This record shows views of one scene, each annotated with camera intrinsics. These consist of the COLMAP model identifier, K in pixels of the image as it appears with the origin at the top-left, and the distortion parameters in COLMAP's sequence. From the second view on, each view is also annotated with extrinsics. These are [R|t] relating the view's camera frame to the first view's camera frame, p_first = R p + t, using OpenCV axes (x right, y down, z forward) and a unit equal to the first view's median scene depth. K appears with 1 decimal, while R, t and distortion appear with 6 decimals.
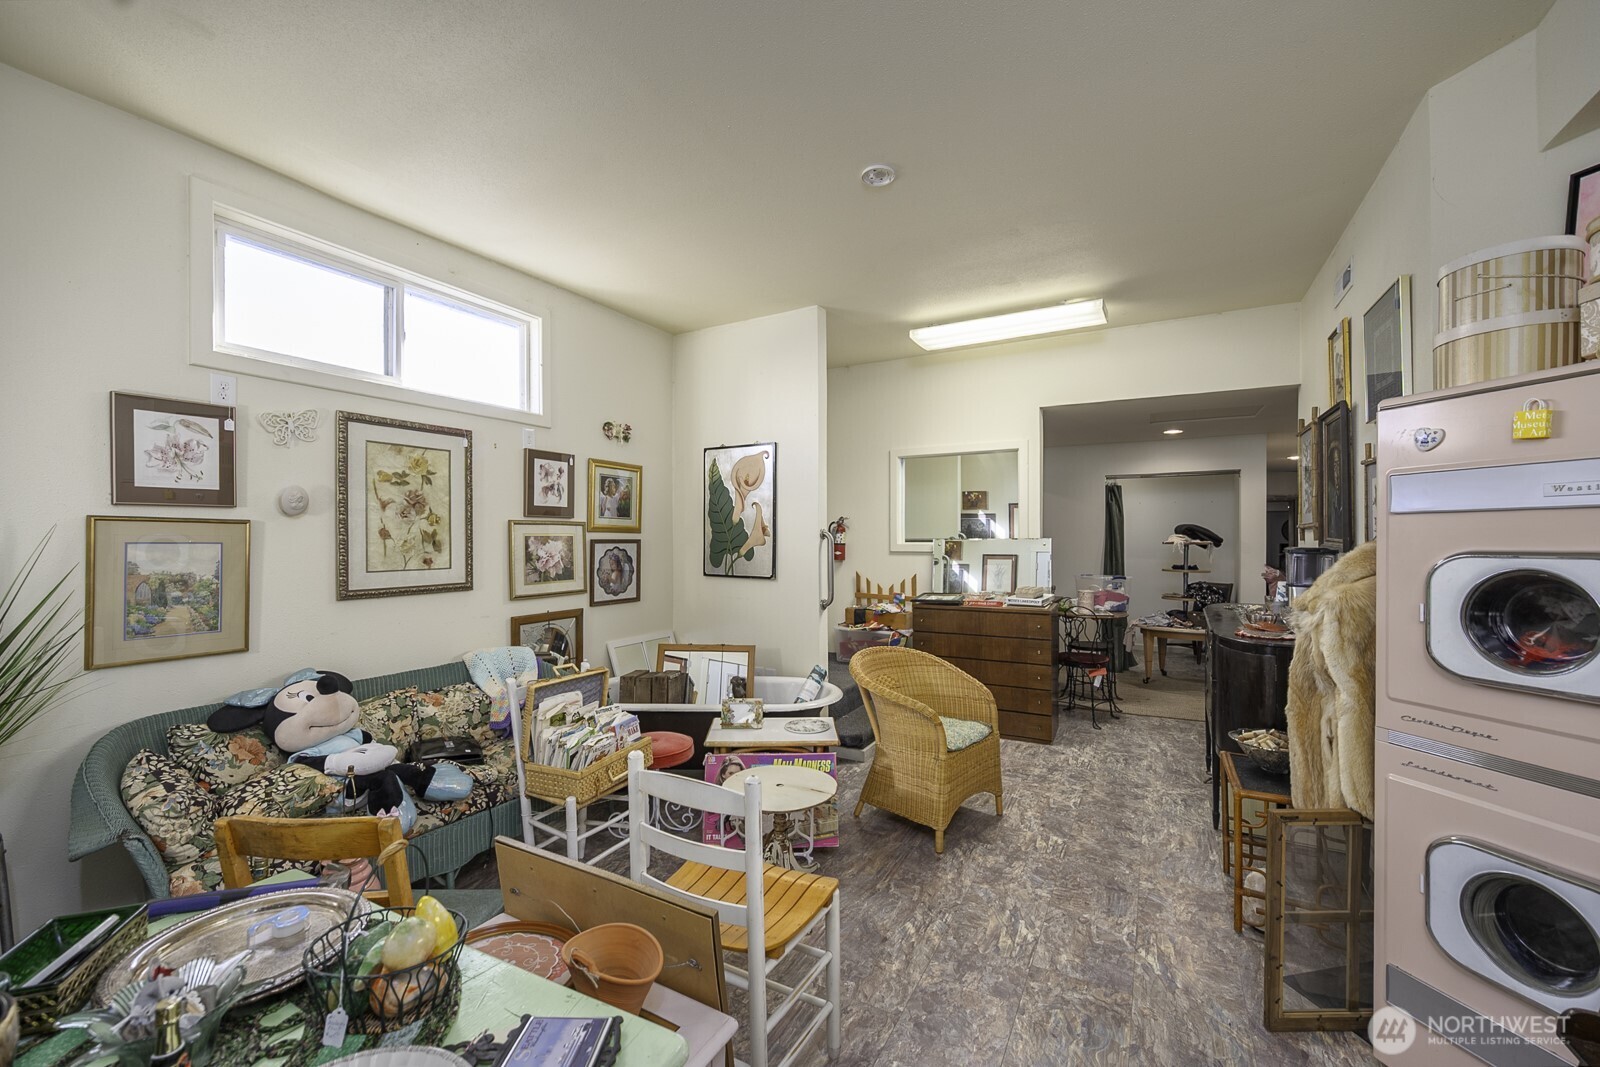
lens RADIAL K [[637.4, 0, 805.9], [0, 637.4, 542.8], [0, 0, 1]] dist [-0.009426, -0.000468]
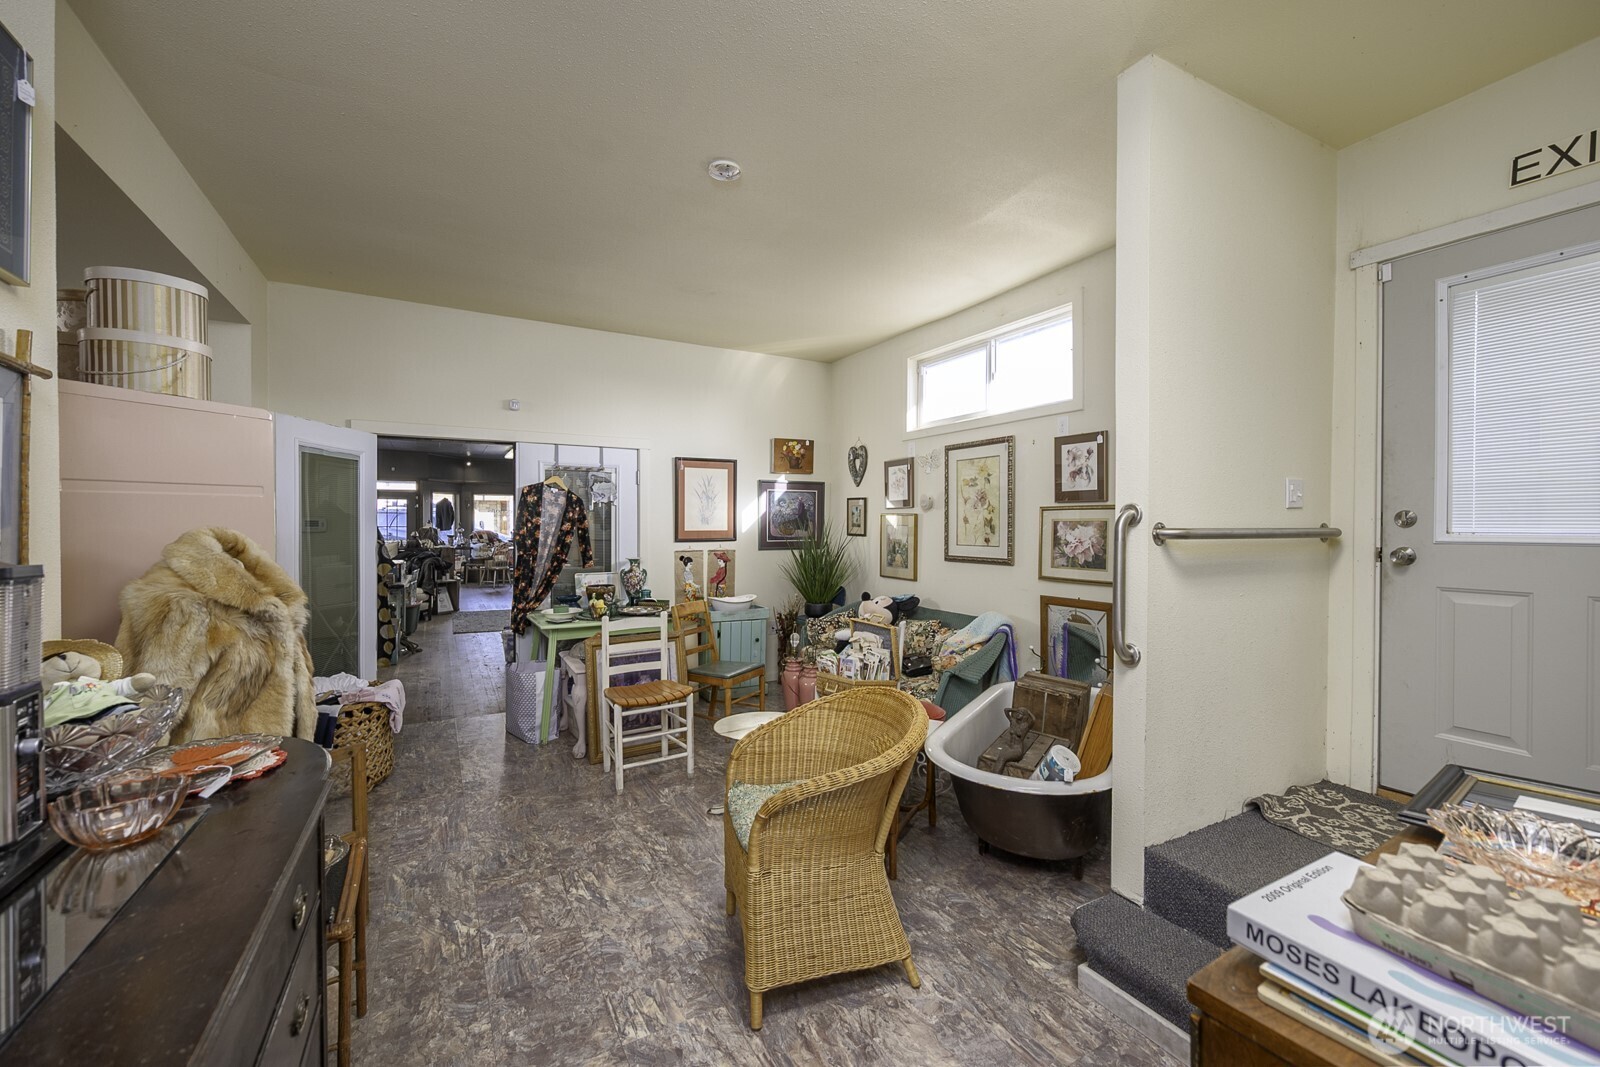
lens RADIAL K [[637.4, 0, 799.4], [0, 637.4, 527.1], [0, 0, 1]] dist [-0.009426, -0.000468]
pose [[-0.516589, 0.004872, -0.856220, 0.697829], [-0.007980, 0.999913, 0.010504, -0.008760], [0.856196, 0.012259, -0.516505, 1.217080]]
